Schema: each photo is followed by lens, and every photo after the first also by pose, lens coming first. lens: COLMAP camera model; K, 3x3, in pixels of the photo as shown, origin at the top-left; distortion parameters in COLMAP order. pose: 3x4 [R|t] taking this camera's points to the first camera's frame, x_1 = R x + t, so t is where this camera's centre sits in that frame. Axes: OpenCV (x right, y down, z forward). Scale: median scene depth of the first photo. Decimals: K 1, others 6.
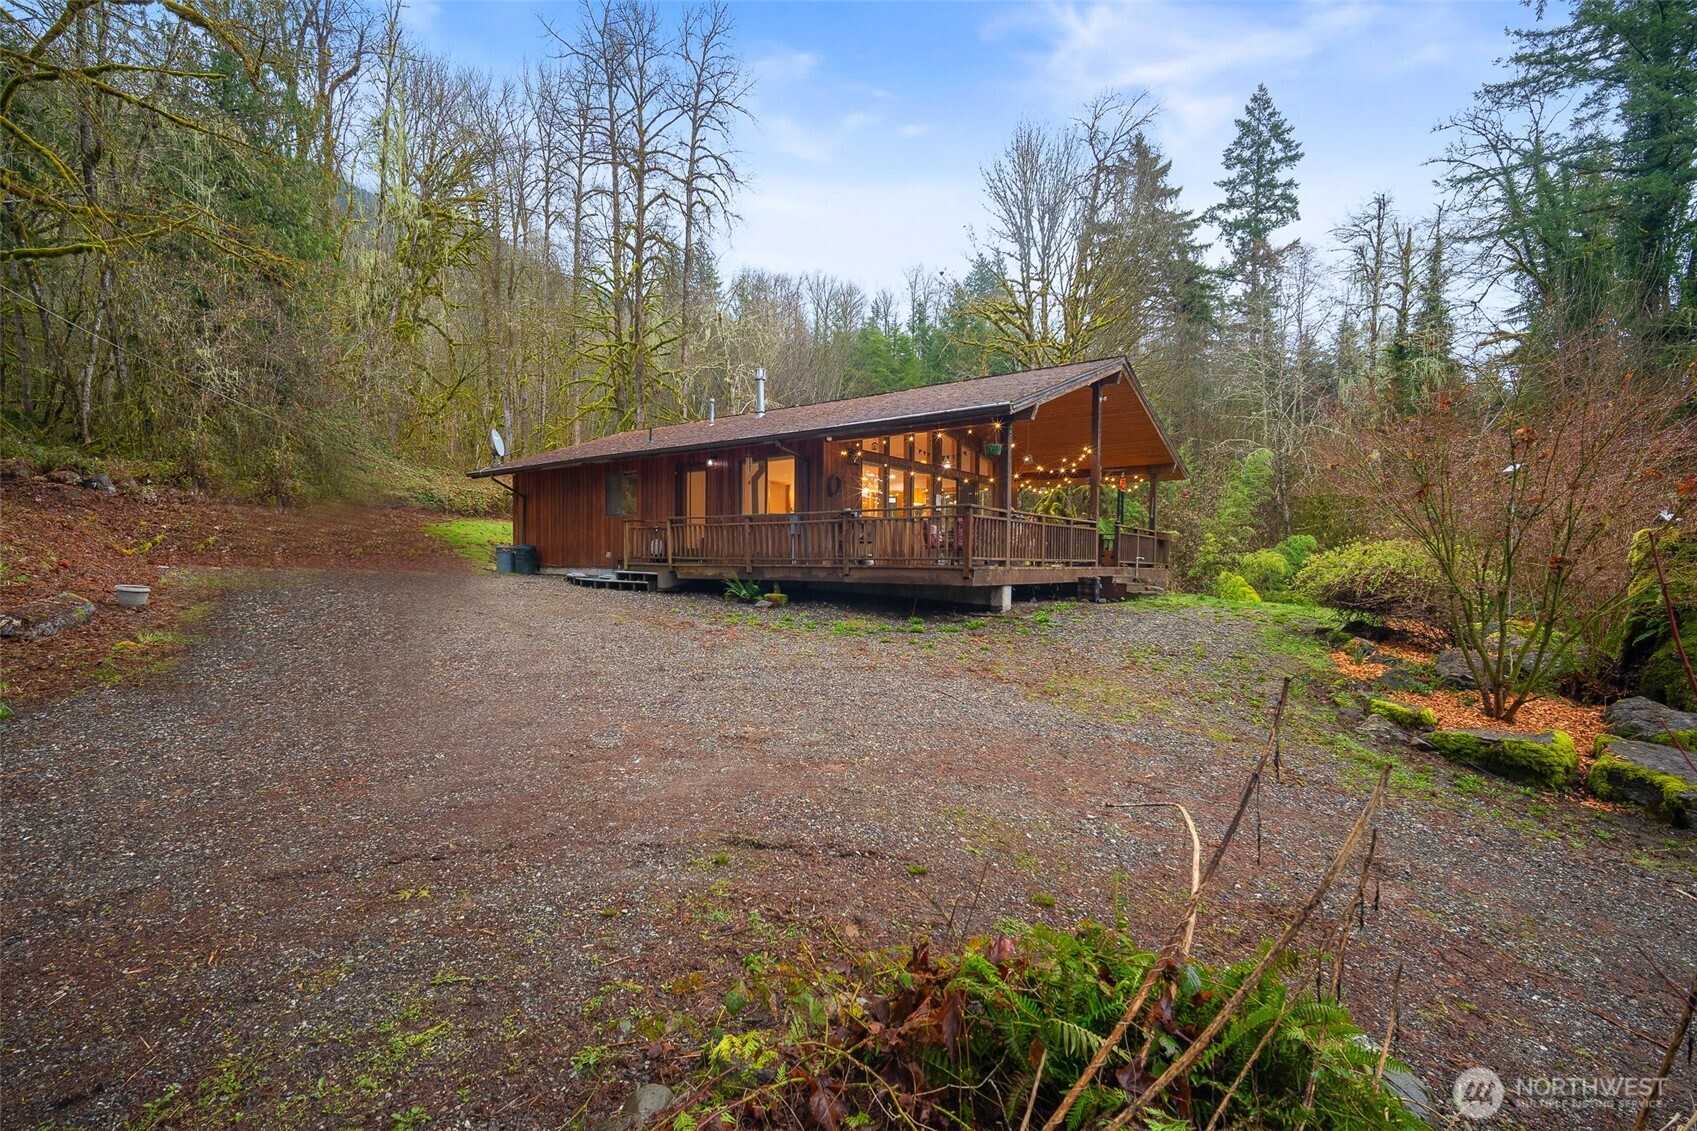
lens RADIAL K [[783.4, 0, 800.0], [0, 783.4, 601.4], [0, 0, 1]] dist [-0.004890, -0.000231]
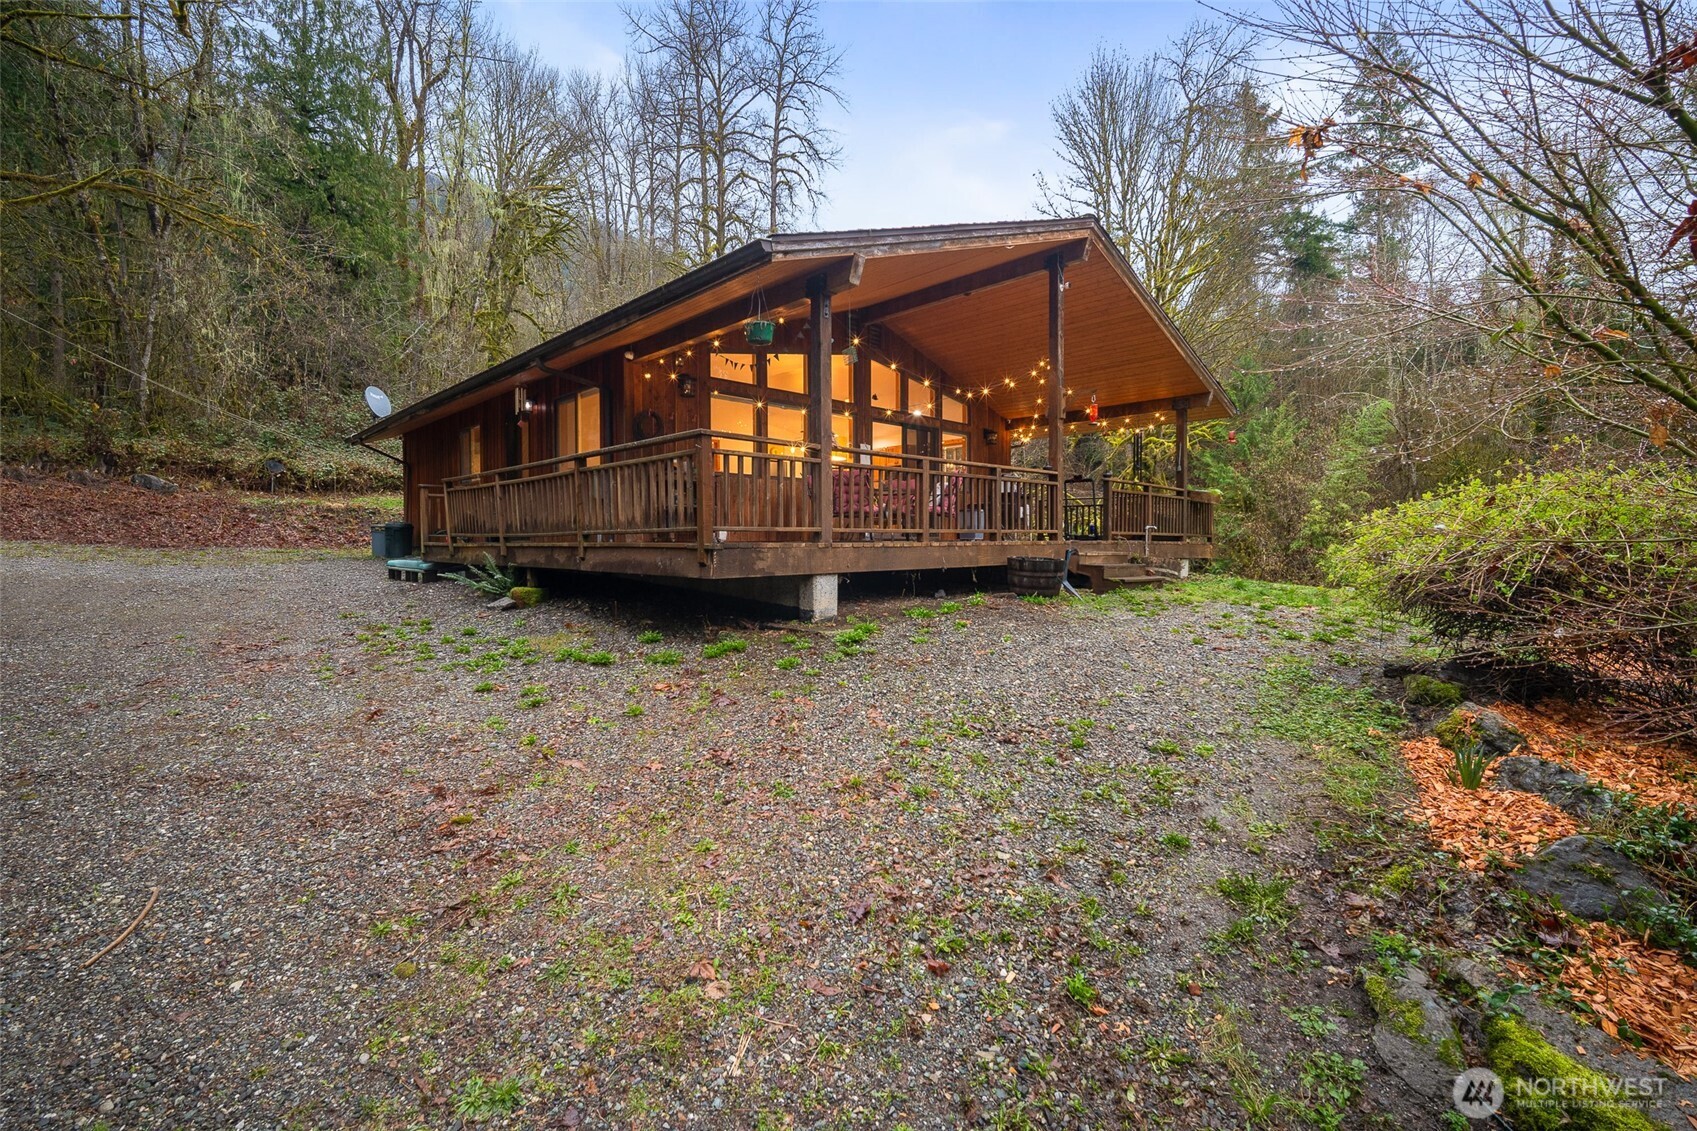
lens RADIAL K [[735.8, 0, 848.5], [0, 735.8, 565.5], [0, 0, 1]] dist [-0.002791, -0.000212]
pose [[0.993546, -0.007583, -0.113175, 0.062558], [0.005948, 0.999873, -0.014777, -0.003489], [0.113273, 0.014009, 0.993465, 0.083737]]
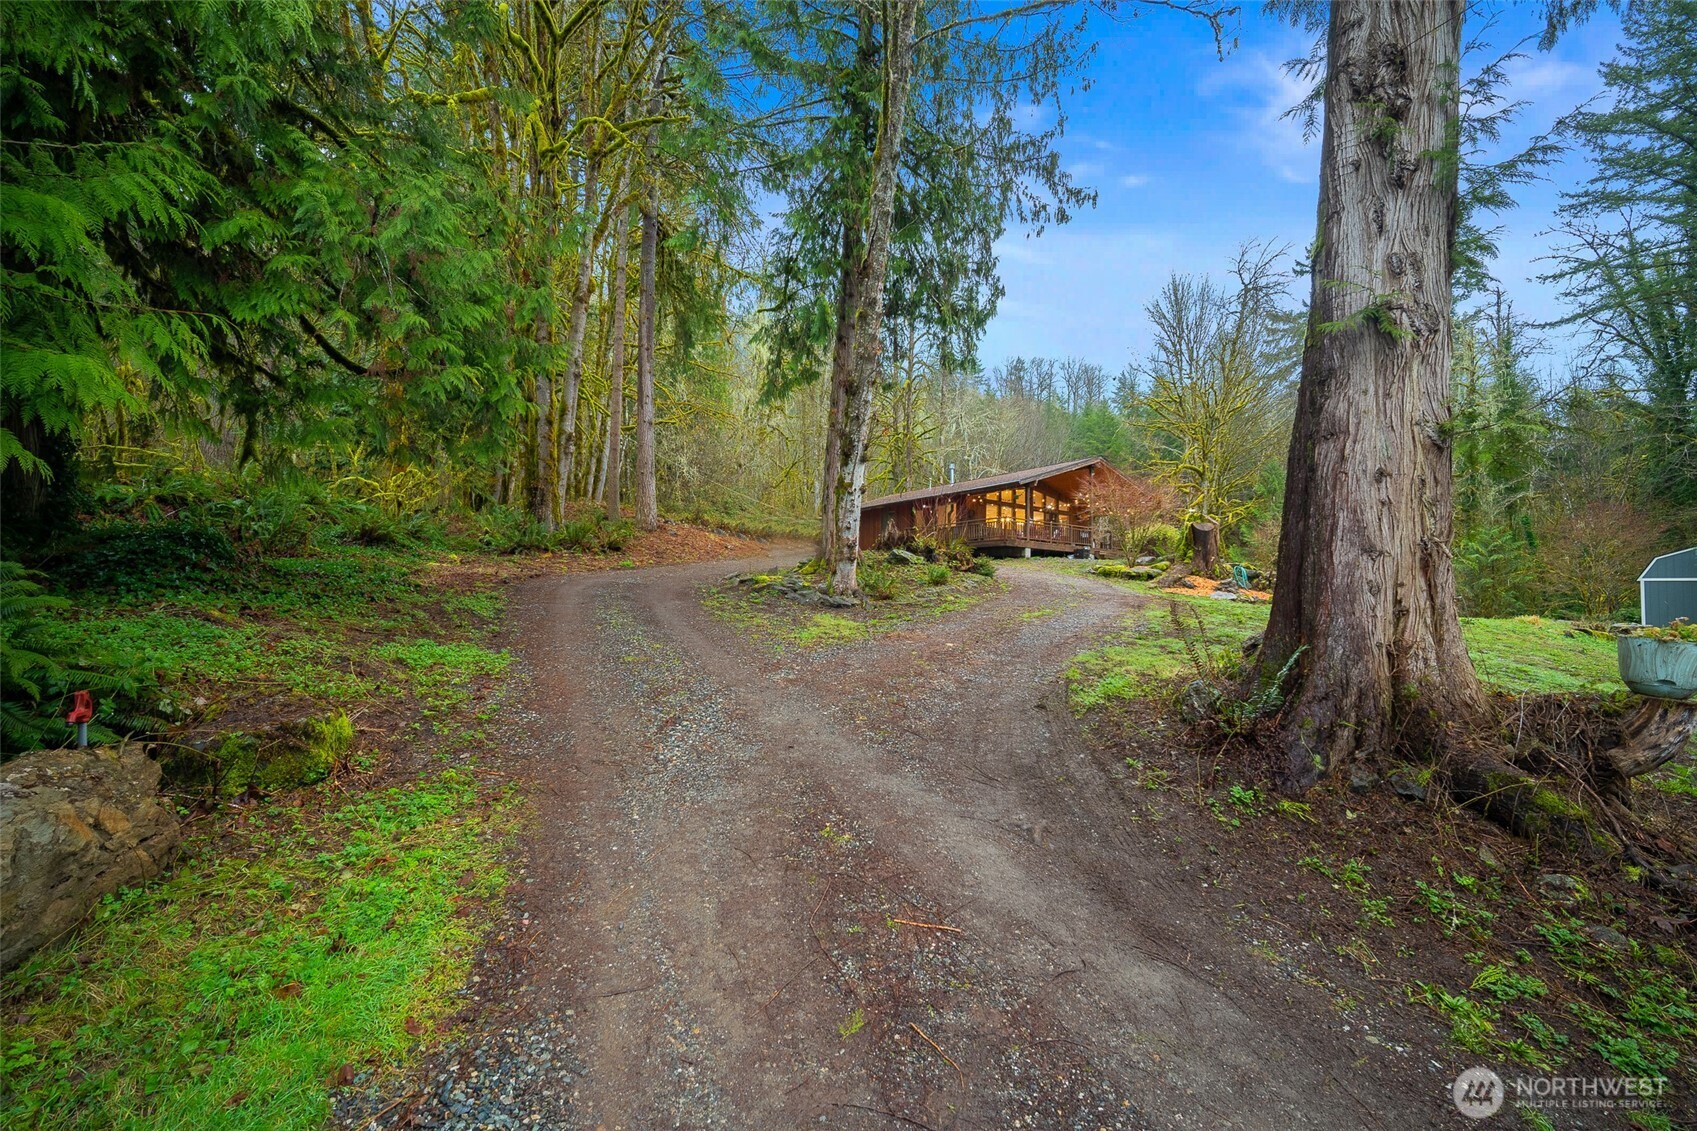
lens RADIAL K [[721.0, 0, 846.7], [0, 721.0, 552.9], [0, 0, 1]] dist [-0.002486, -0.000023]
pose [[0.956467, -0.006935, -0.291758, 0.070828], [-0.030647, 0.991803, -0.124046, 0.057538], [0.290227, 0.127587, 0.948415, -0.267844]]
